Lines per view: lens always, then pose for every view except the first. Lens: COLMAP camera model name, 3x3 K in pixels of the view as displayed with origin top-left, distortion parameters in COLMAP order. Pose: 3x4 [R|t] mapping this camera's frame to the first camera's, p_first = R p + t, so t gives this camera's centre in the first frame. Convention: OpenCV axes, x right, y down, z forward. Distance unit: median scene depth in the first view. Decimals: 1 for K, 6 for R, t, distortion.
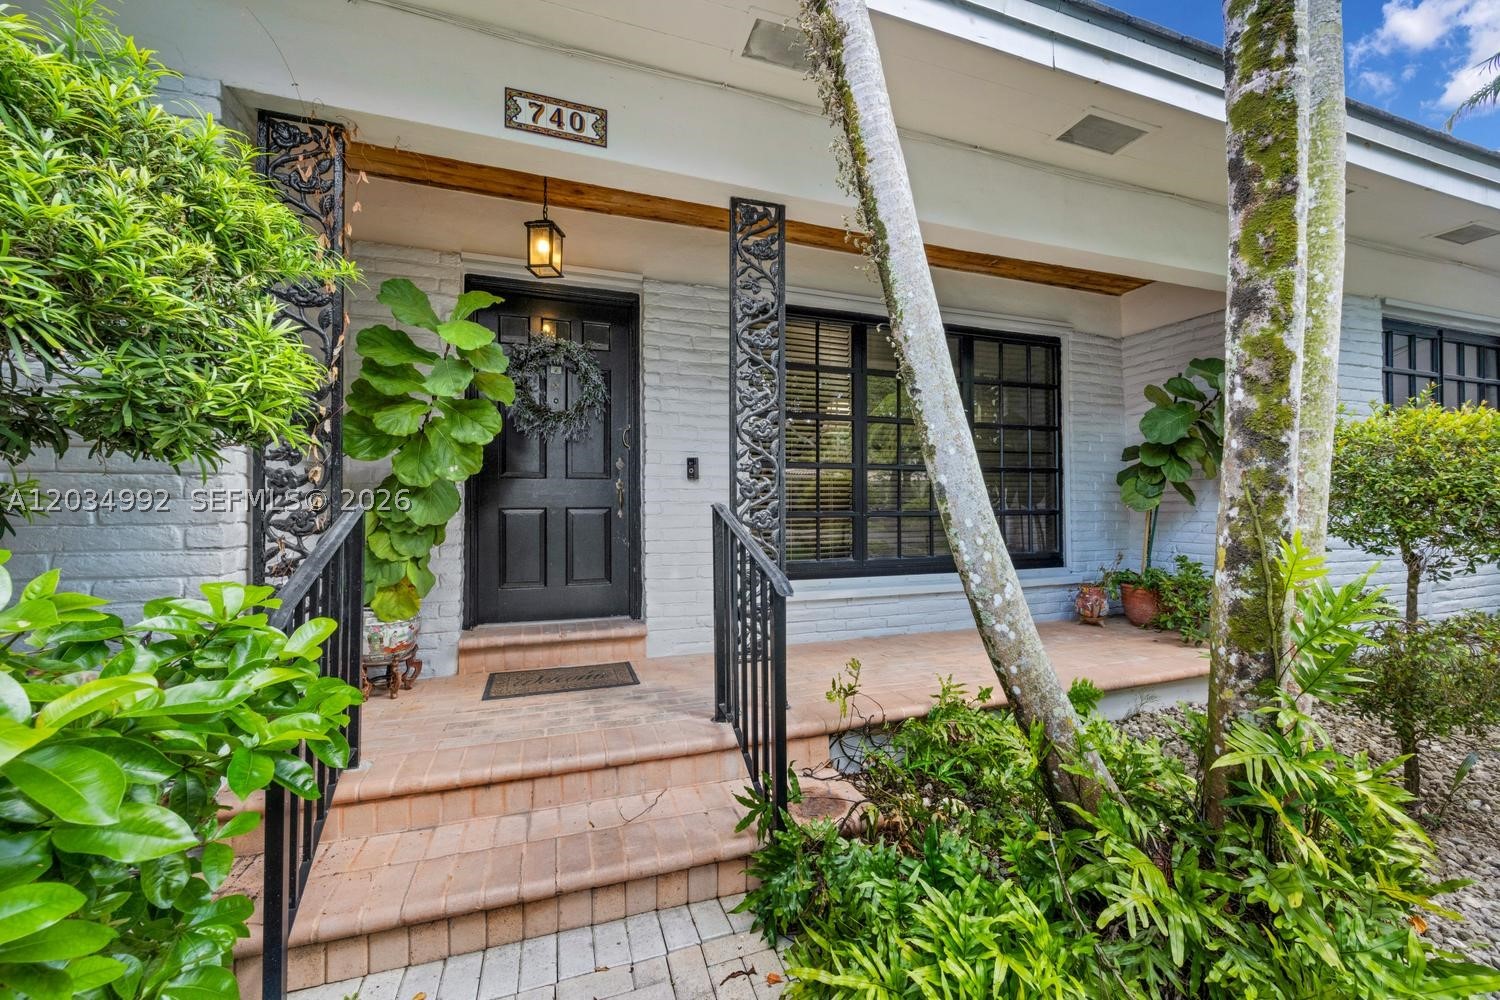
lens RADIAL K [[585.3, 0, 750.0], [0, 585.3, 500.0], [0, 0, 1]] dist [-0.002290, -0.000293]
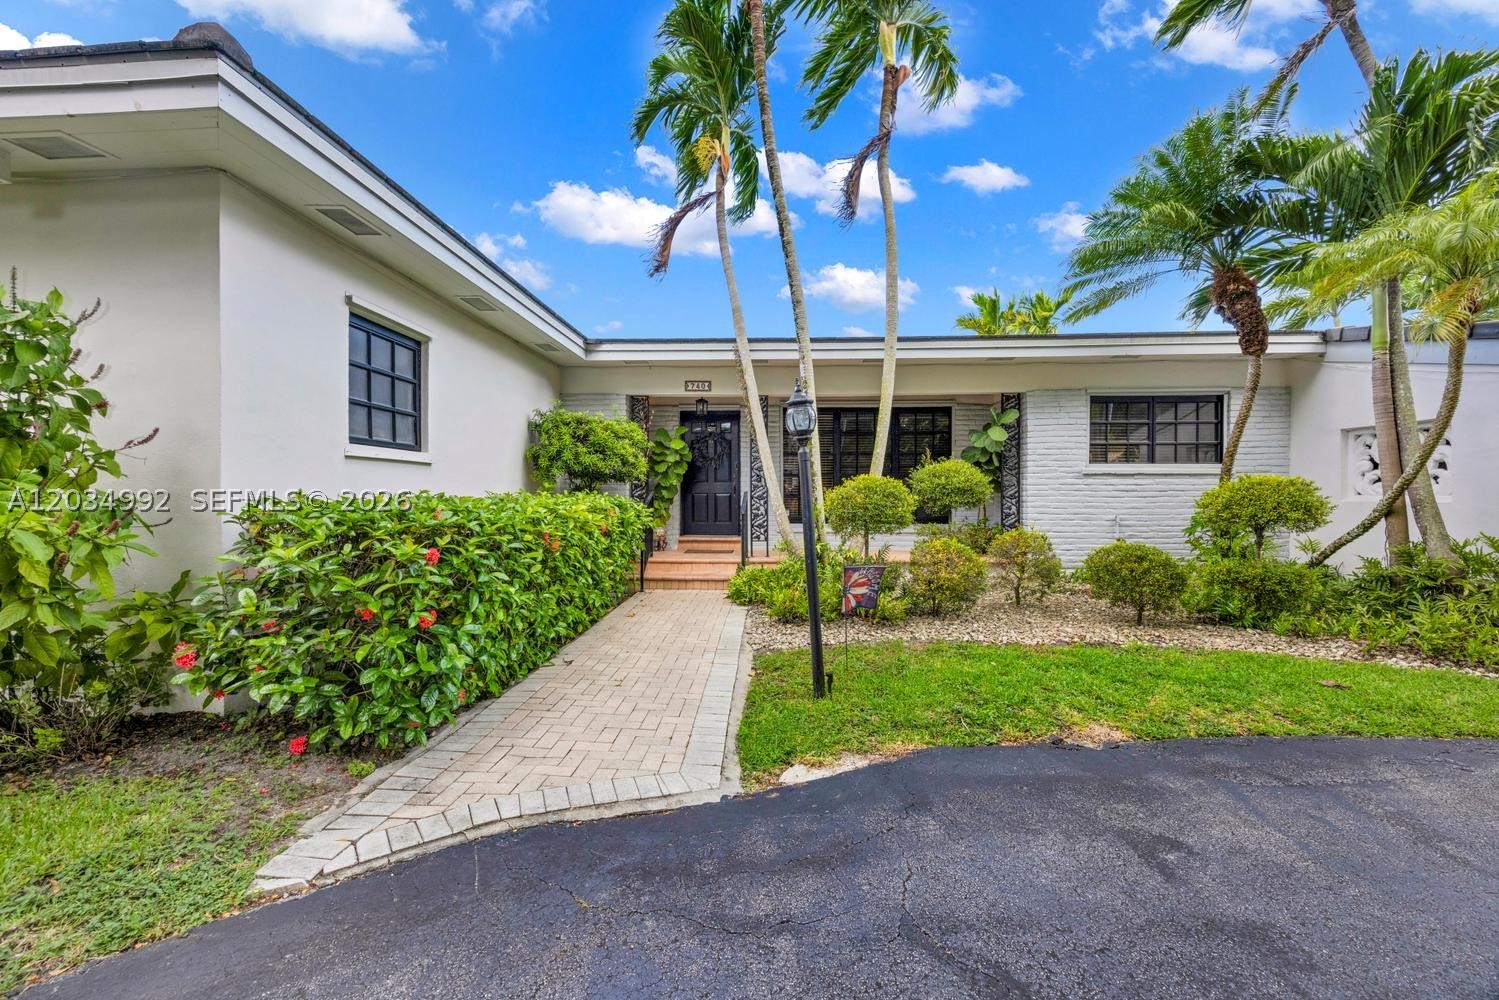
lens RADIAL K [[566.3, 0, 749.5], [0, 566.3, 500.0], [0, 0, 1]] dist [-0.001574, -0.000067]
pose [[0.927909, 0.001691, -0.372804, 1.072894], [0.003926, 0.999890, 0.014307, 0.007991], [0.372787, -0.014739, 0.927800, -1.811121]]
